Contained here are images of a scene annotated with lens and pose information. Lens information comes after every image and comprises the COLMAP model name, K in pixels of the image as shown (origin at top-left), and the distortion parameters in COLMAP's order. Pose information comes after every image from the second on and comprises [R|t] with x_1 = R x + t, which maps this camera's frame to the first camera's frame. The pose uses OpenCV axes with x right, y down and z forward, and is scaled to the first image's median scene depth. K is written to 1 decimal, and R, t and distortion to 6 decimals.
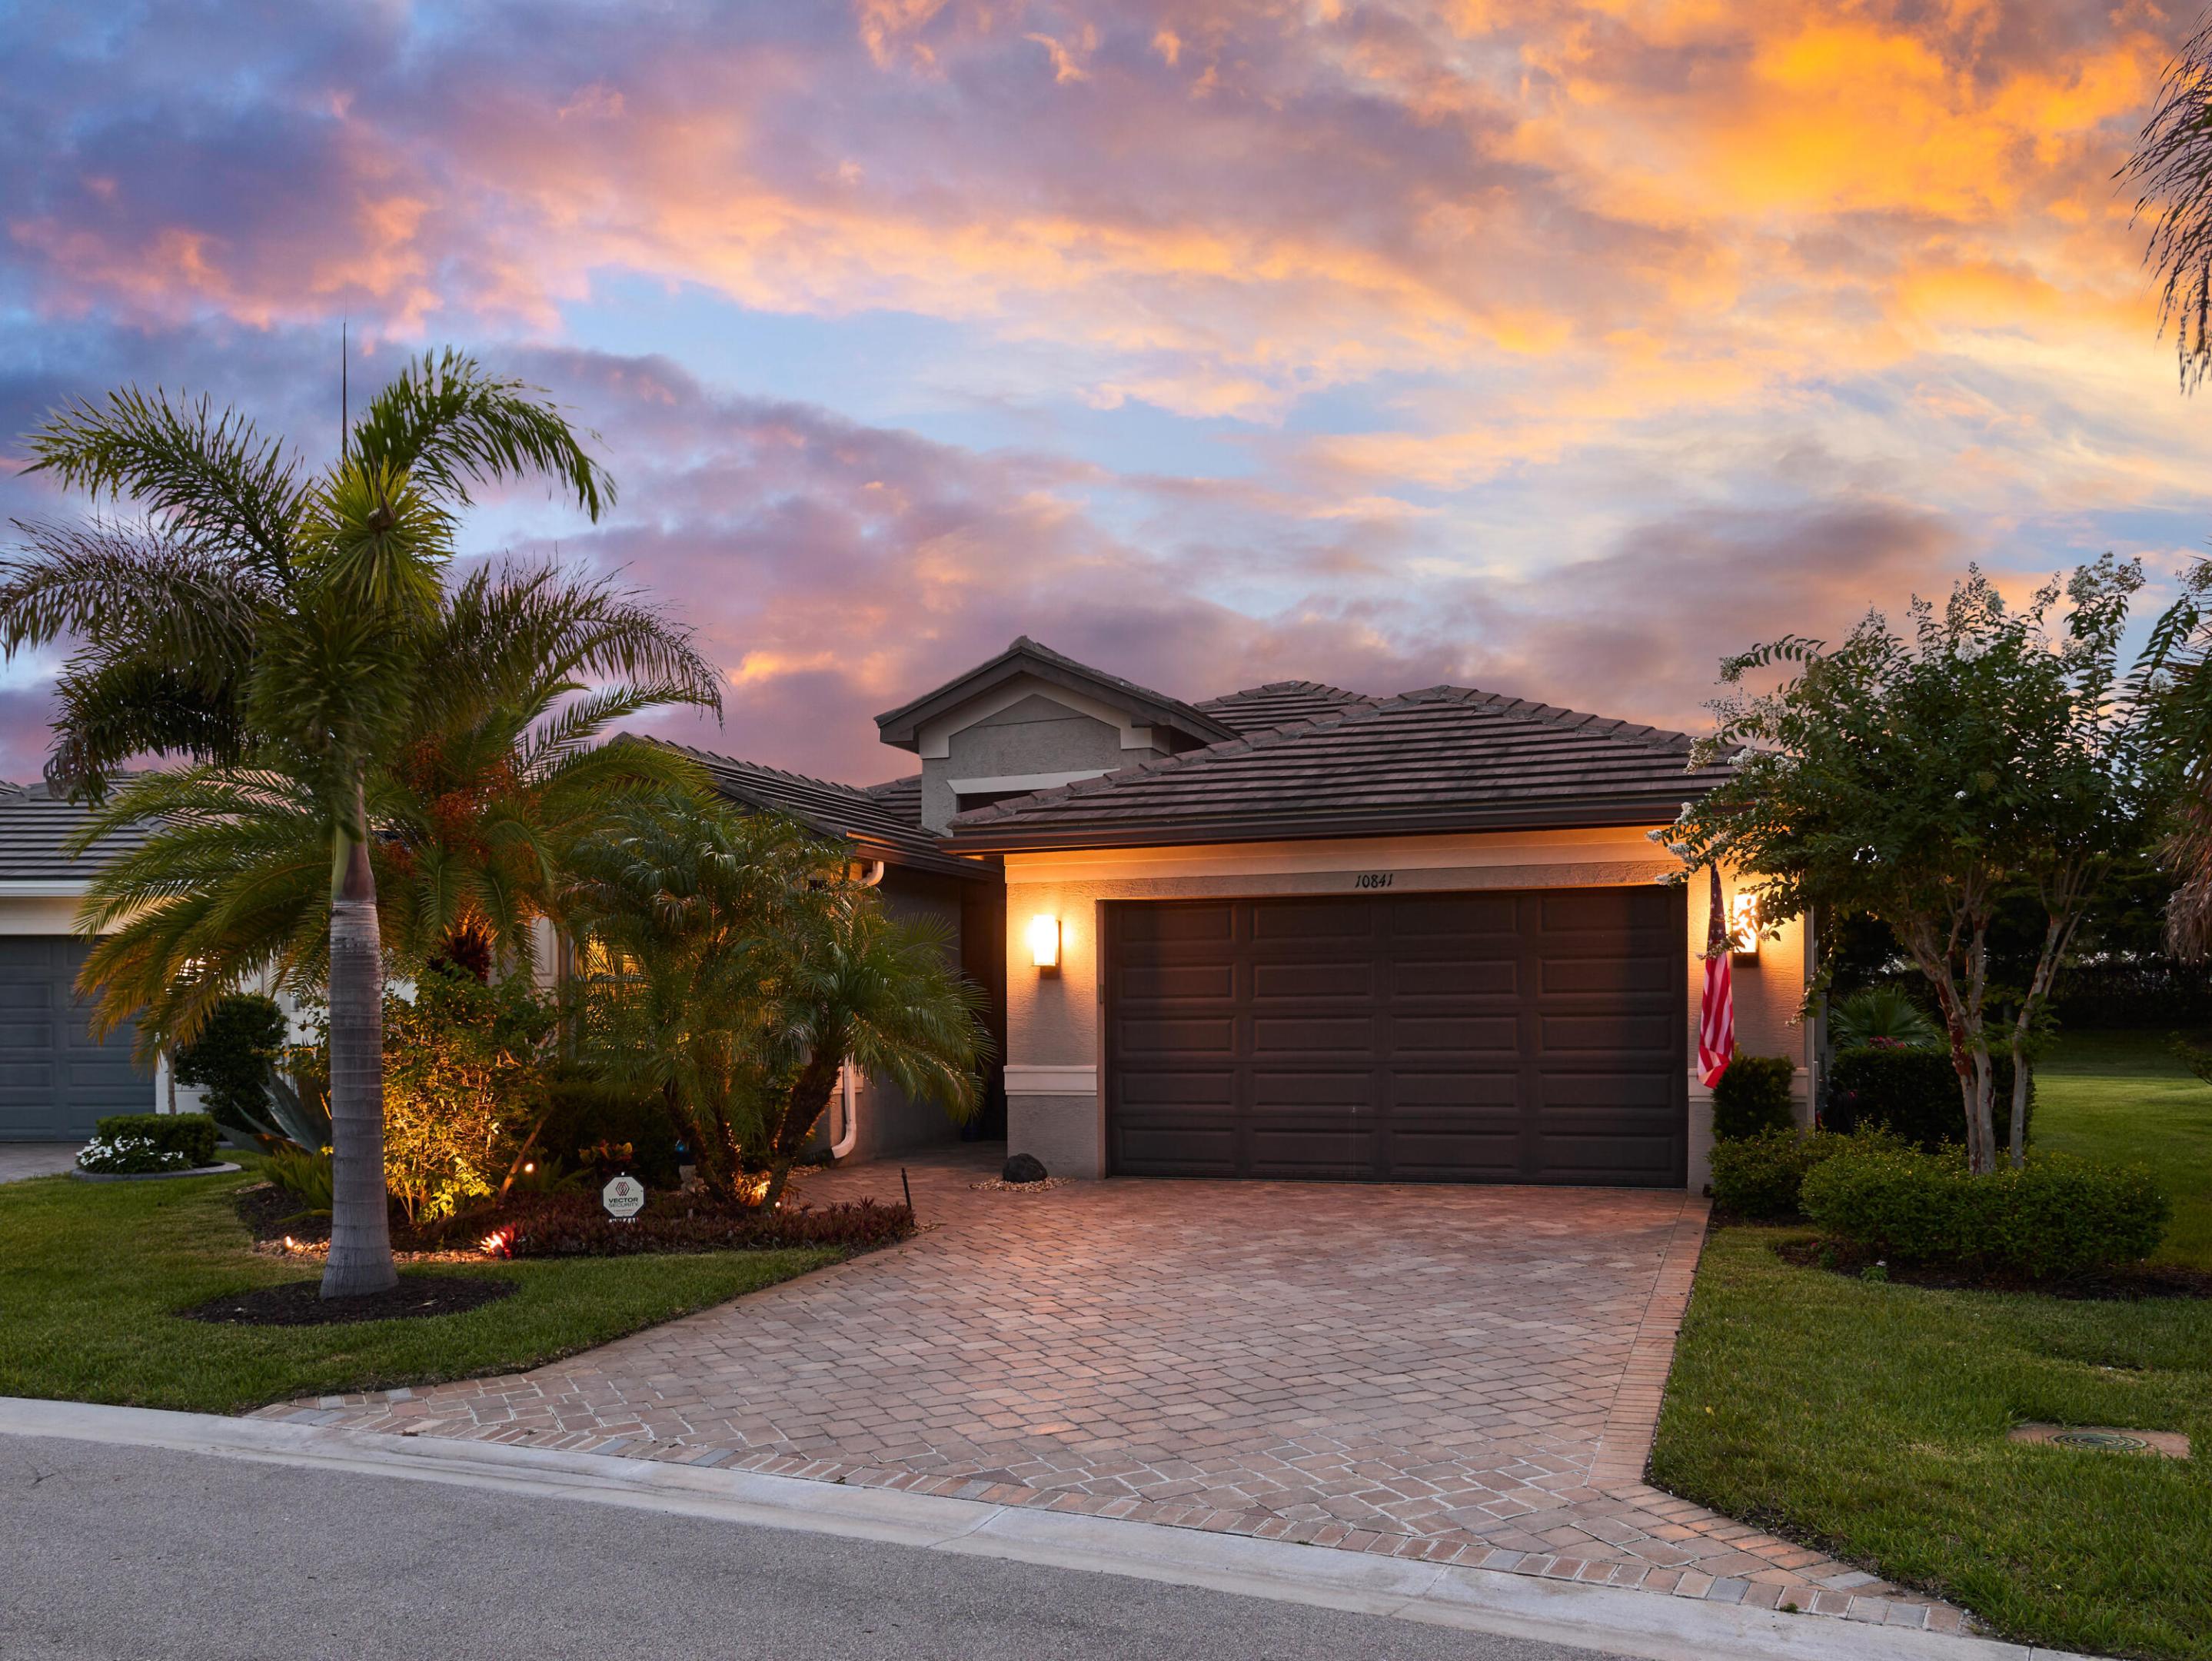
lens RADIAL K [[1519.6, 0, 1100.3], [0, 1519.6, 766.9], [0, 0, 1]] dist [-0.005332, -0.004867]
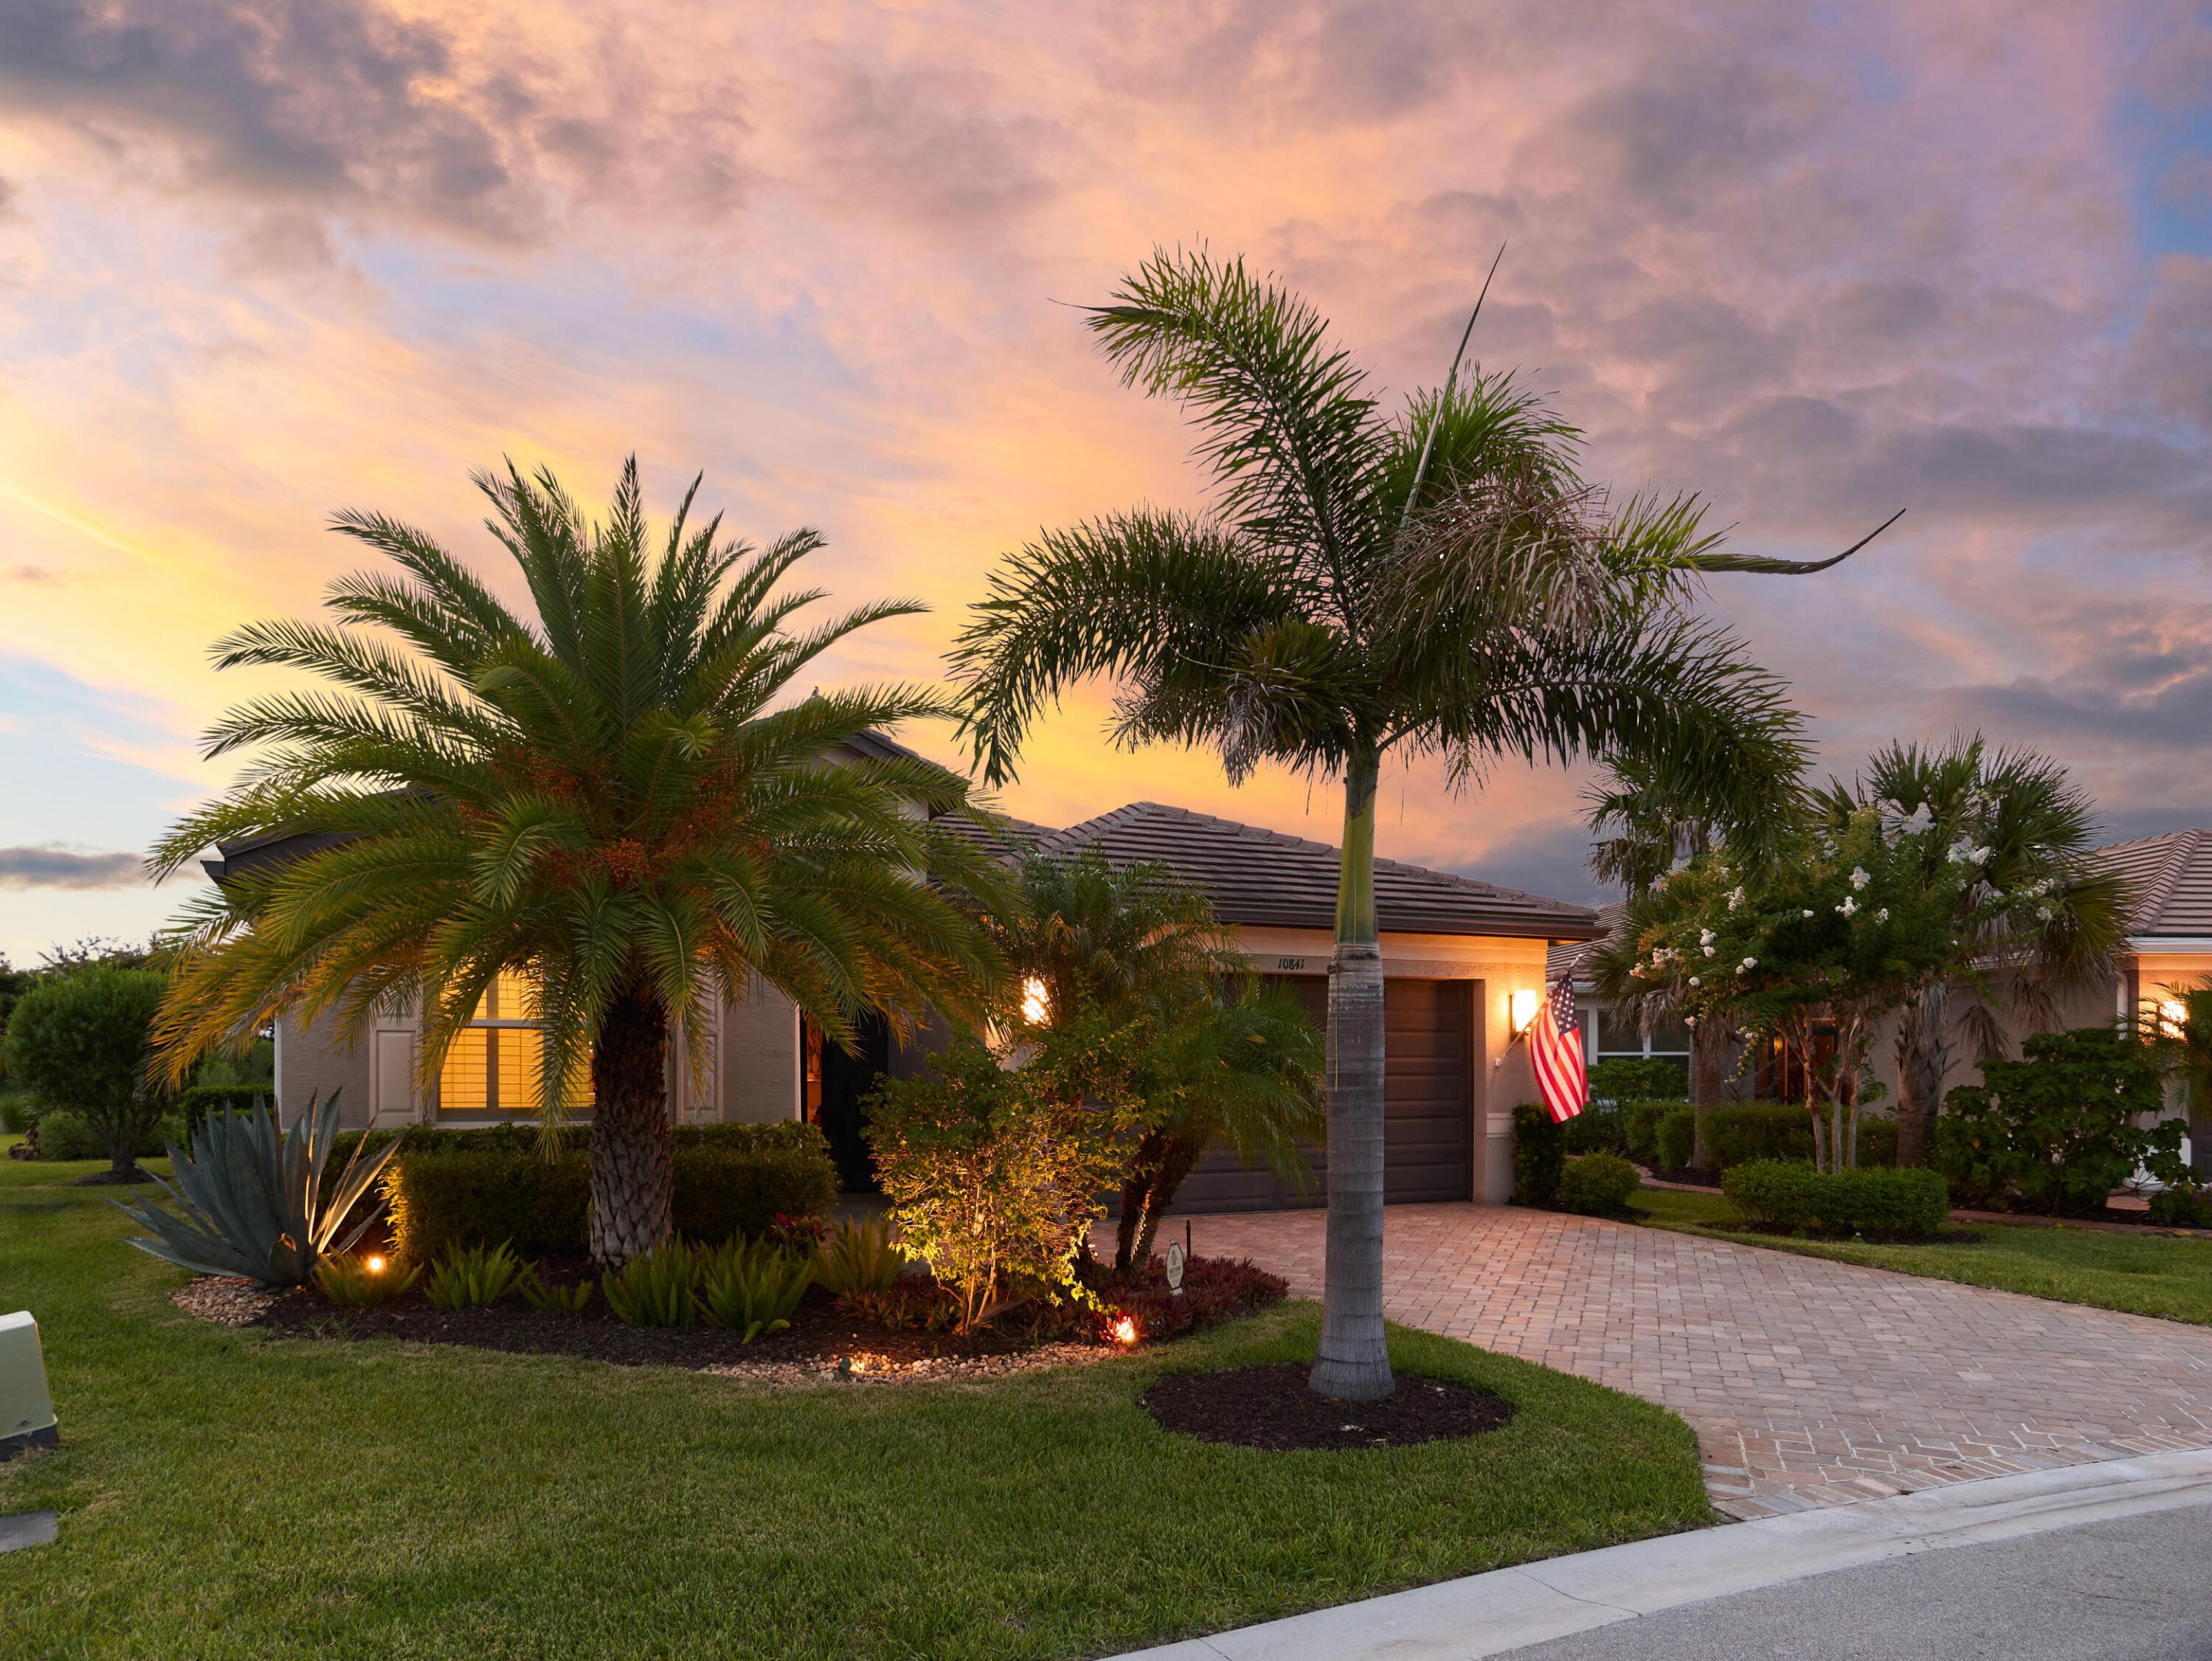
lens RADIAL K [[1293.4, 0, 1106.0], [0, 1293.4, 830.5], [0, 0, 1]] dist [-0.026310, 0.008397]
pose [[0.779345, 0.122159, 0.614572, -1.083212], [-0.108787, 0.992296, -0.059286, 0.085013], [-0.617080, -0.020653, 0.786629, 0.504576]]
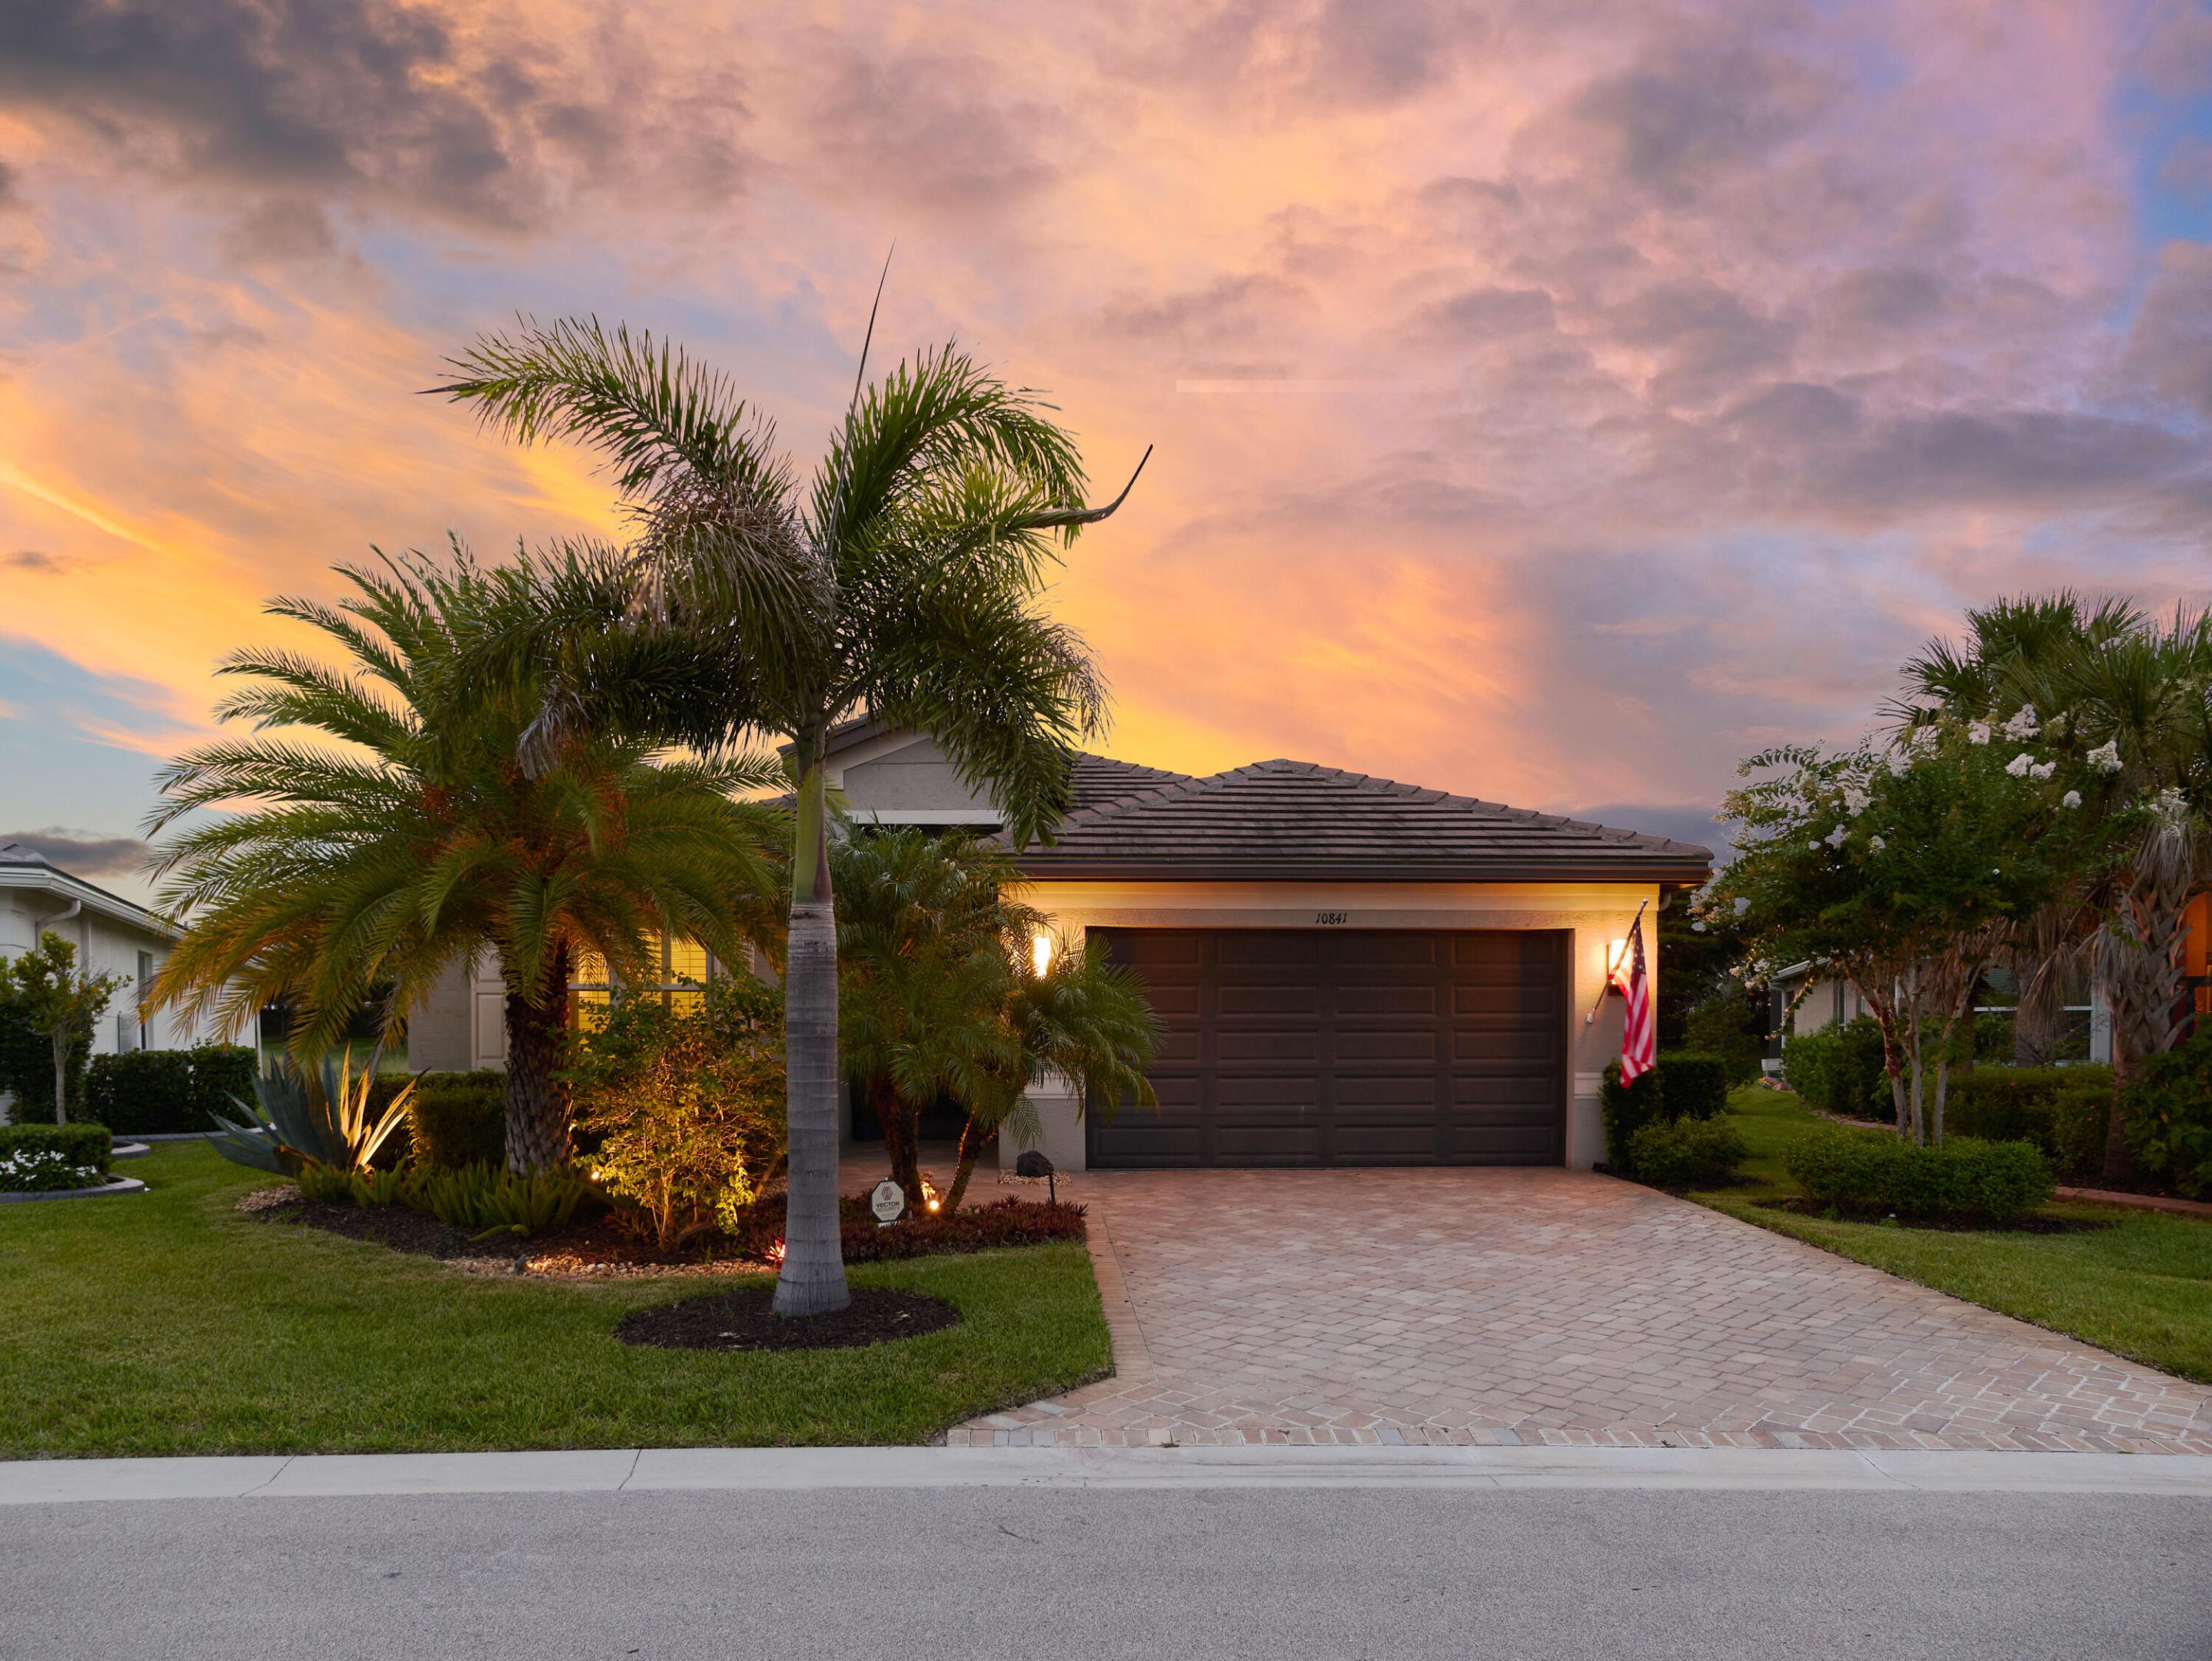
lens RADIAL K [[1293.4, 0, 1106.0], [0, 1293.4, 830.5], [0, 0, 1]] dist [-0.026310, 0.008397]
pose [[0.944263, 0.058809, 0.323897, -0.593910], [-0.062069, 0.998072, -0.000267, 0.031238], [-0.323289, -0.019852, 0.946092, 0.168915]]
